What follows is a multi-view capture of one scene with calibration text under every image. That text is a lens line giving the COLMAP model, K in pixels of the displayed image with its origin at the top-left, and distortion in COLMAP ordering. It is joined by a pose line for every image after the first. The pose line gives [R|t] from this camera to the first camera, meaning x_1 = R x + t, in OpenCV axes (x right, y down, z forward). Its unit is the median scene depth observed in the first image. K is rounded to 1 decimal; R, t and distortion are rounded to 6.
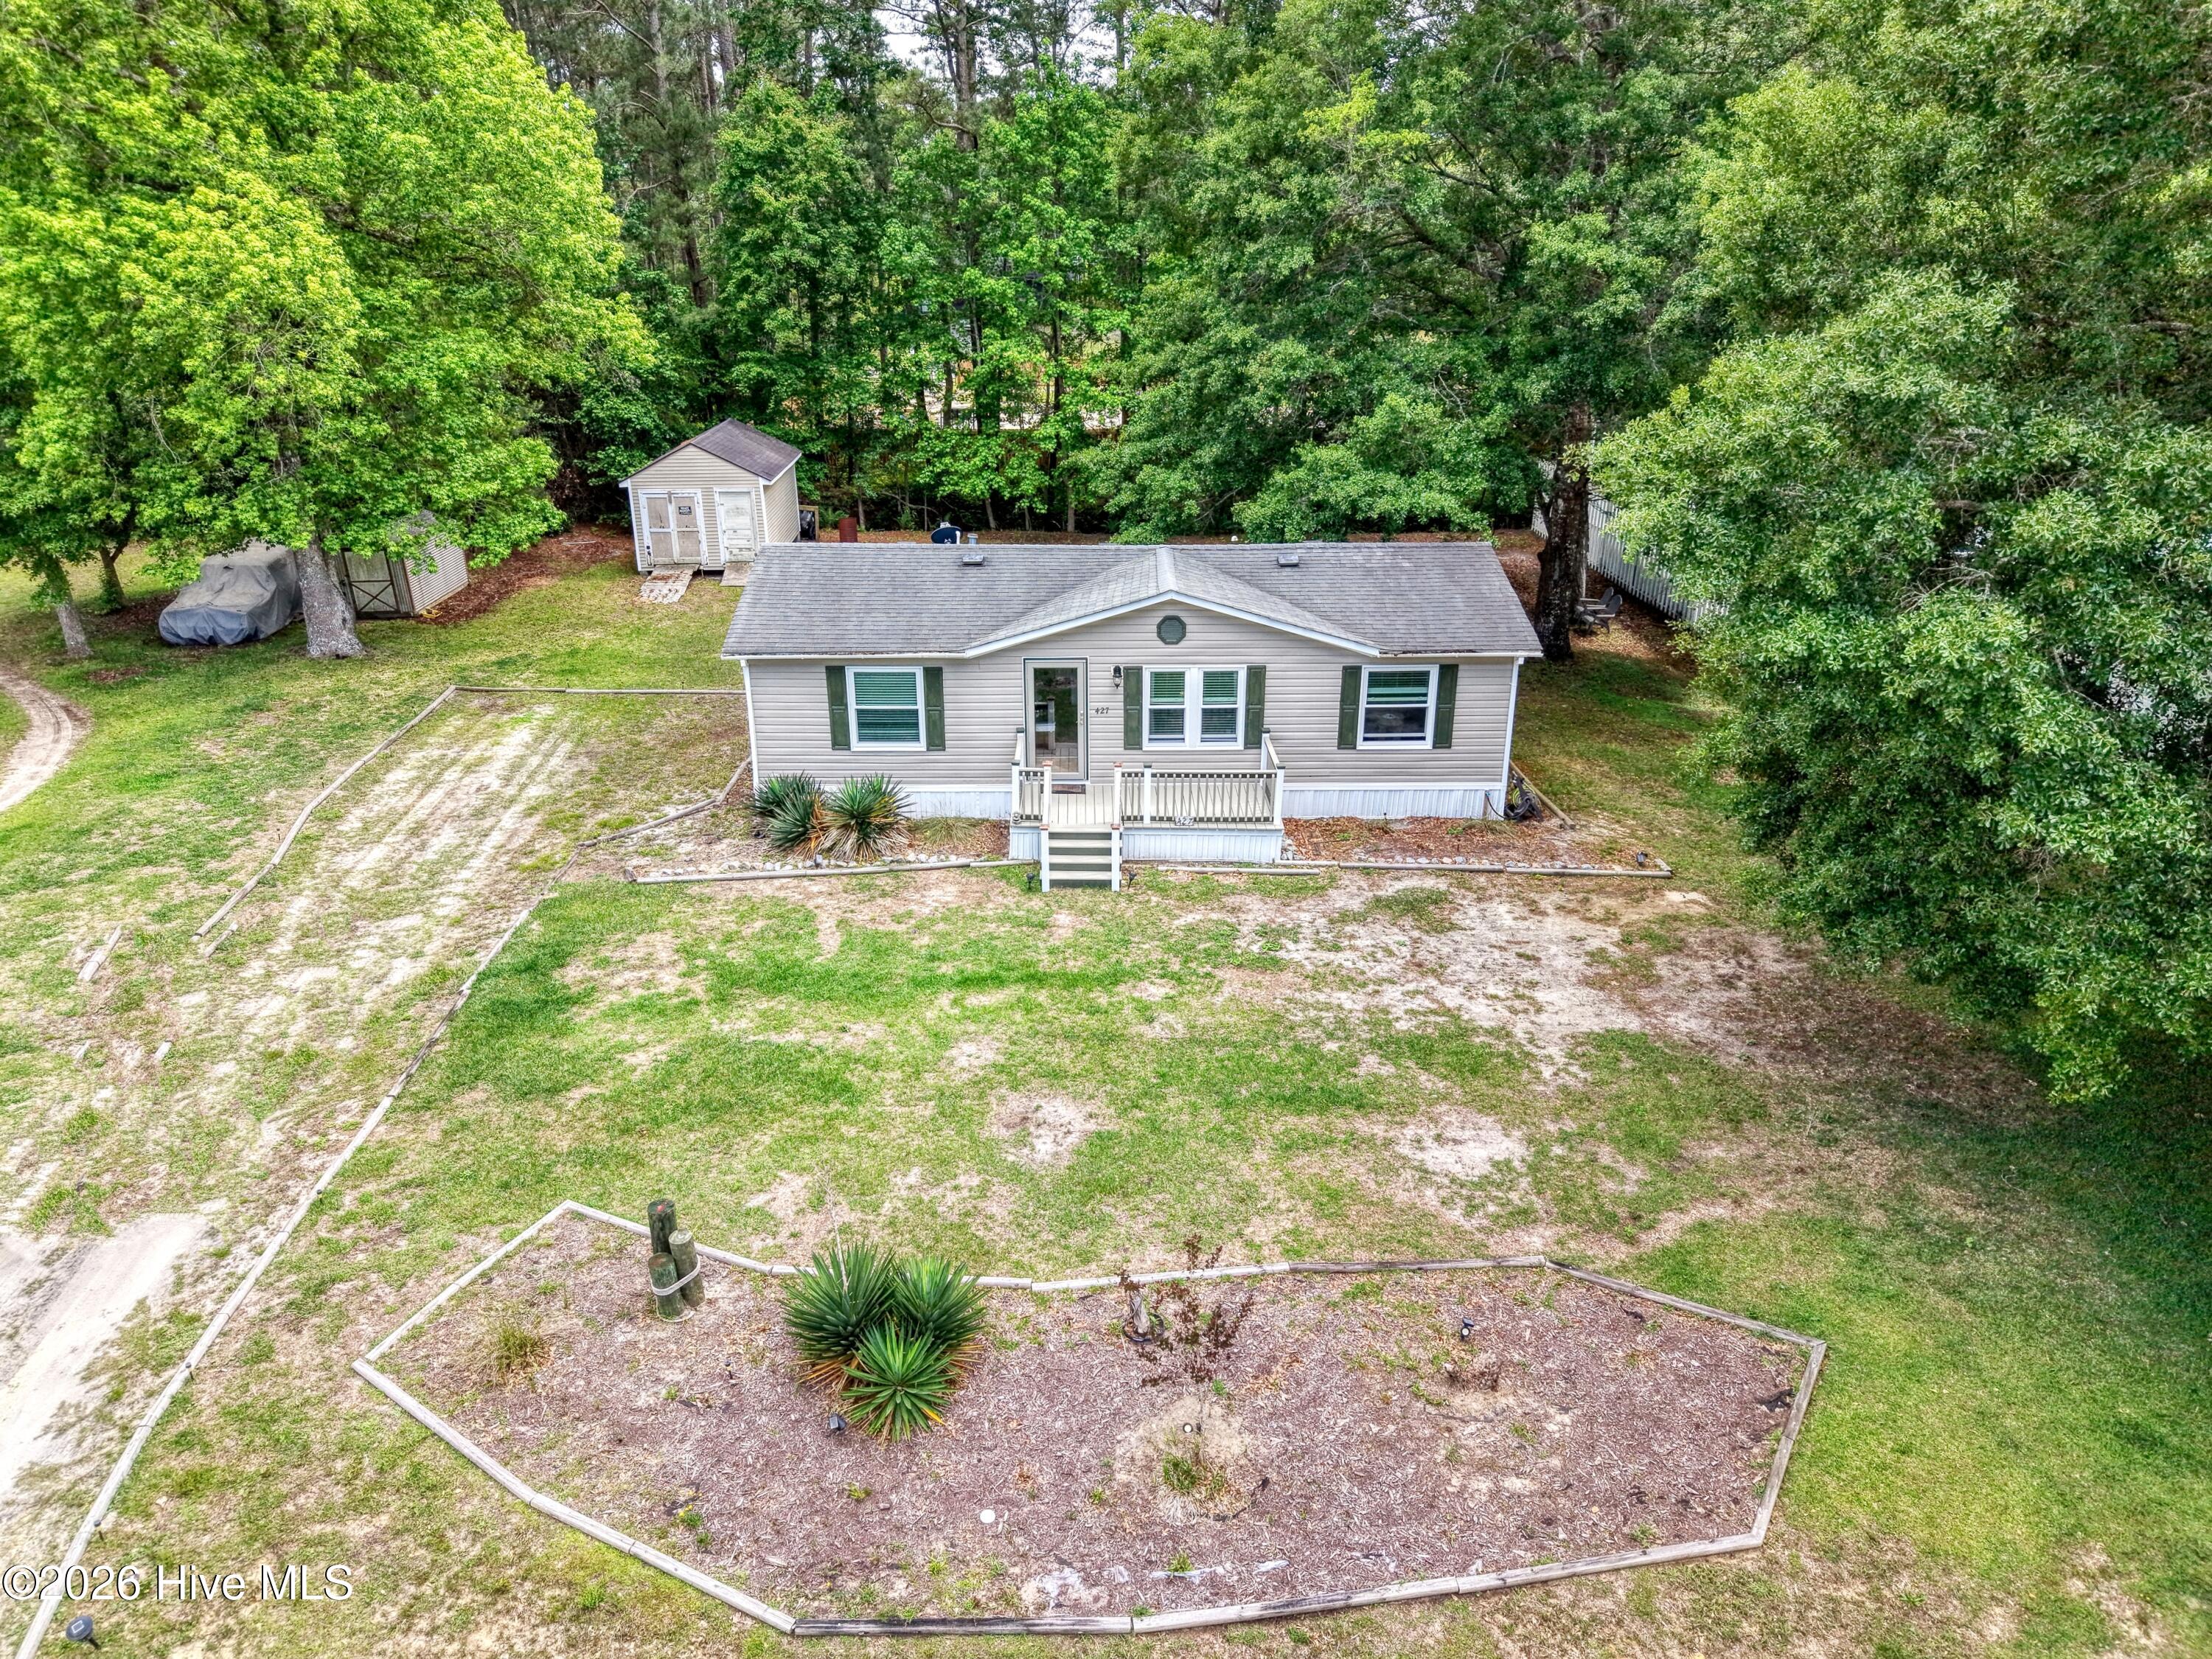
lens RADIAL K [[1488.9, 0, 1076.5], [0, 1488.9, 823.0], [0, 0, 1]] dist [0.063923, -0.003773]
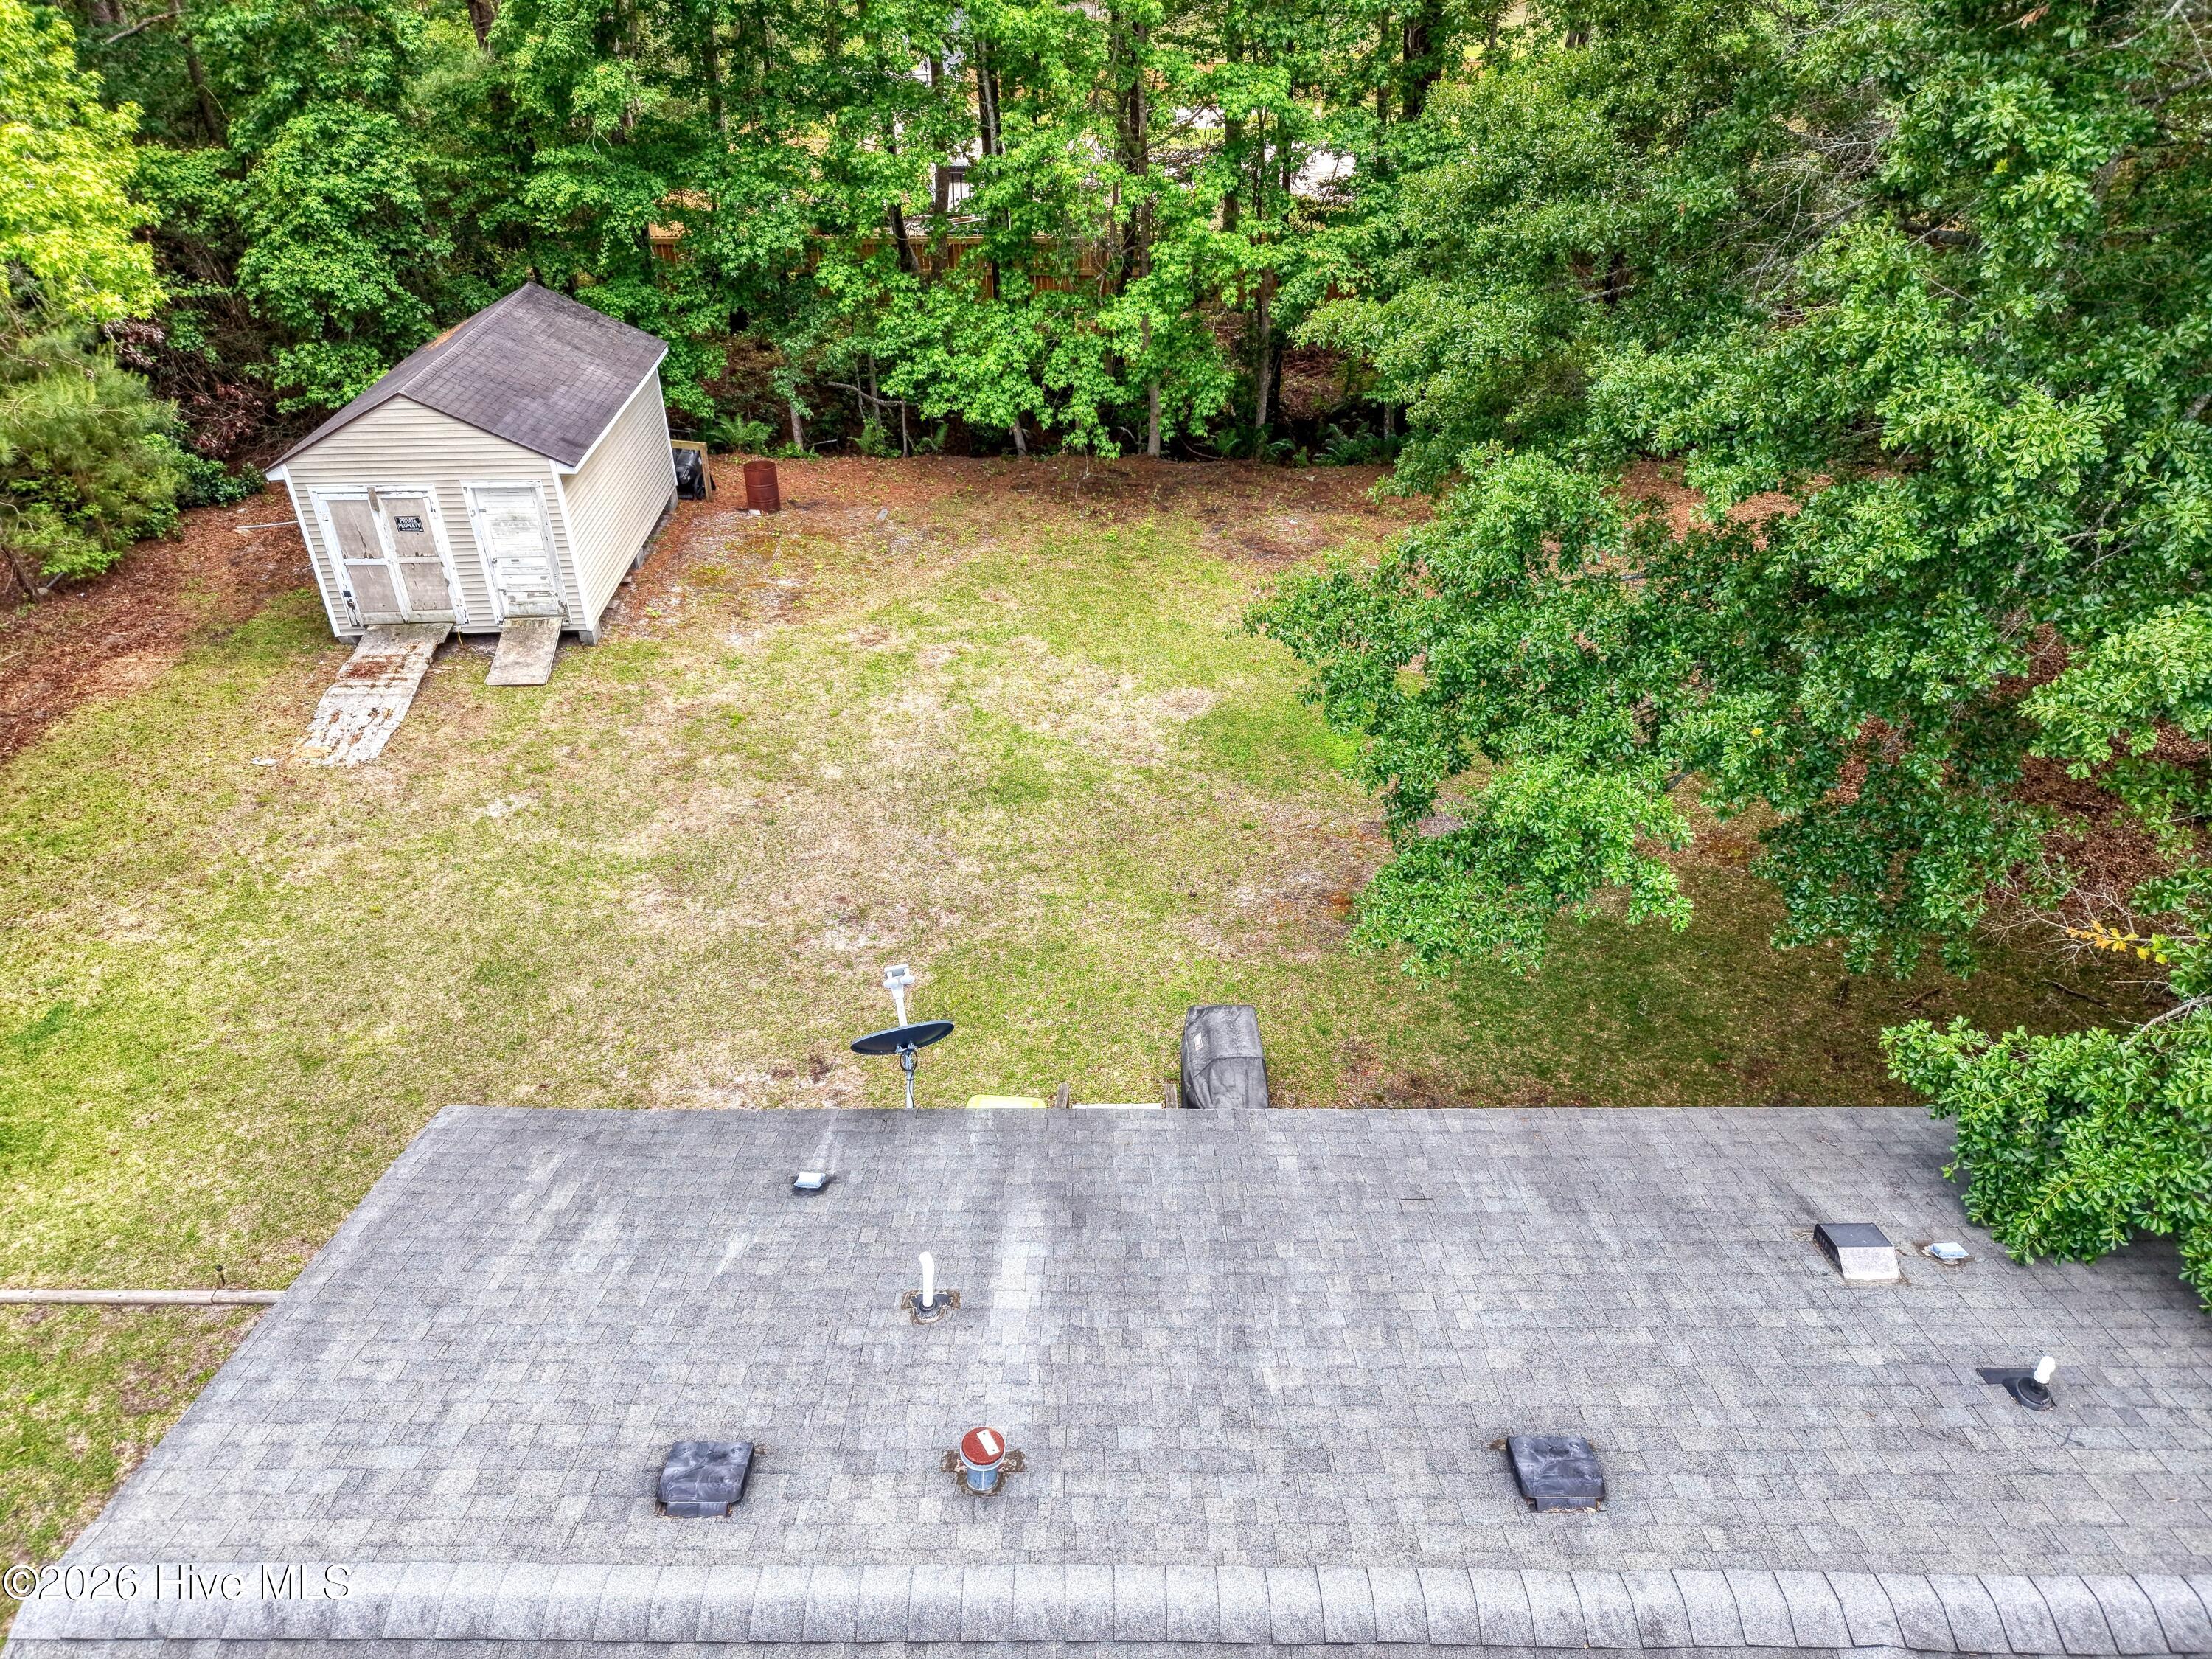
lens RADIAL K [[1488.9, 0, 1053.8], [0, 1488.9, 796.7], [0, 0, 1]] dist [0.063923, -0.003773]
pose [[0.999359, 0.007751, -0.034947, -0.024480], [-0.000727, 0.980467, 0.196682, -0.198628], [0.035789, -0.196530, 0.979844, 0.449961]]
